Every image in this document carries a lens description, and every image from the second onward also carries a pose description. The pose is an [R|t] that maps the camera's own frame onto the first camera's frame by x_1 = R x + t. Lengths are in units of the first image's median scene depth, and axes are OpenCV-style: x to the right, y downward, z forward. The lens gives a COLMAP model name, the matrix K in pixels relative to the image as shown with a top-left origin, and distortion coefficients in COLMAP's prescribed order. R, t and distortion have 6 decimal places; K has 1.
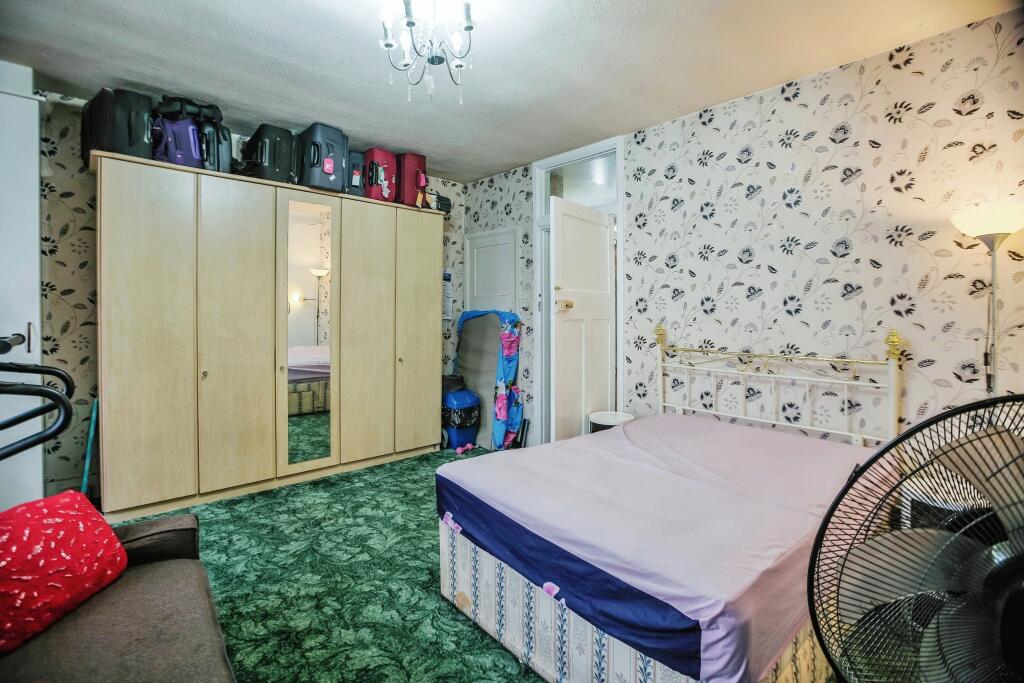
lens RADIAL K [[478.8, 0, 536.8], [0, 478.8, 319.3], [0, 0, 1]] dist [-0.056909, 0.030247]
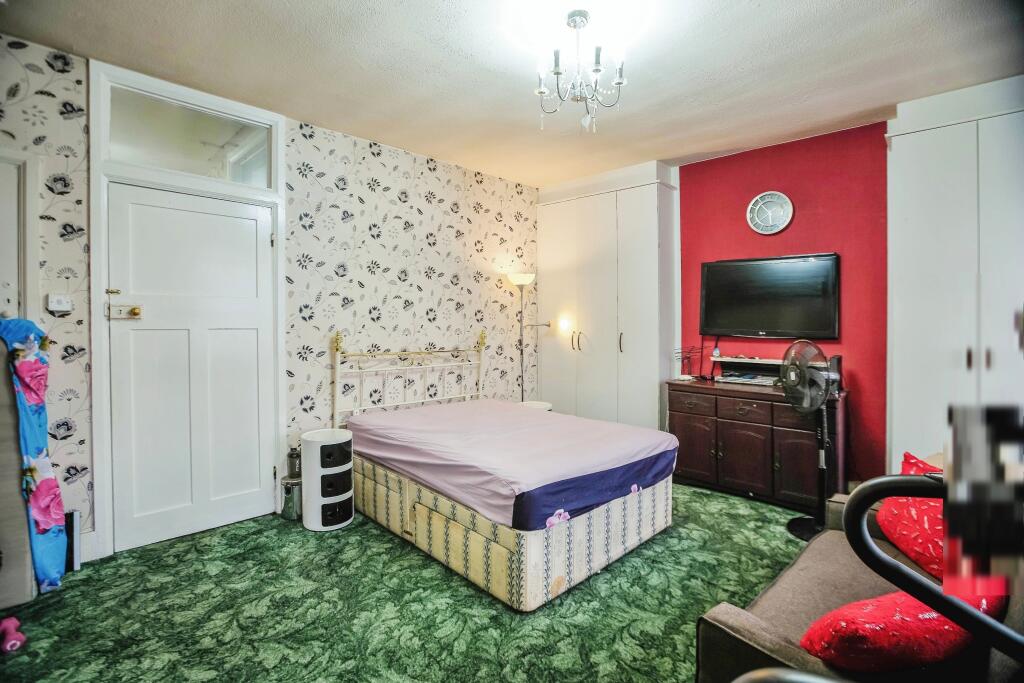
lens RADIAL K [[455.8, 0, 513.8], [0, 455.8, 318.2], [0, 0, 1]] dist [-0.067947, 0.024787]
pose [[-0.011353, -0.000490, 0.999935, -0.807977], [0.008976, 0.999960, 0.000592, -0.018351], [-0.999895, 0.008983, -0.011348, 0.747869]]
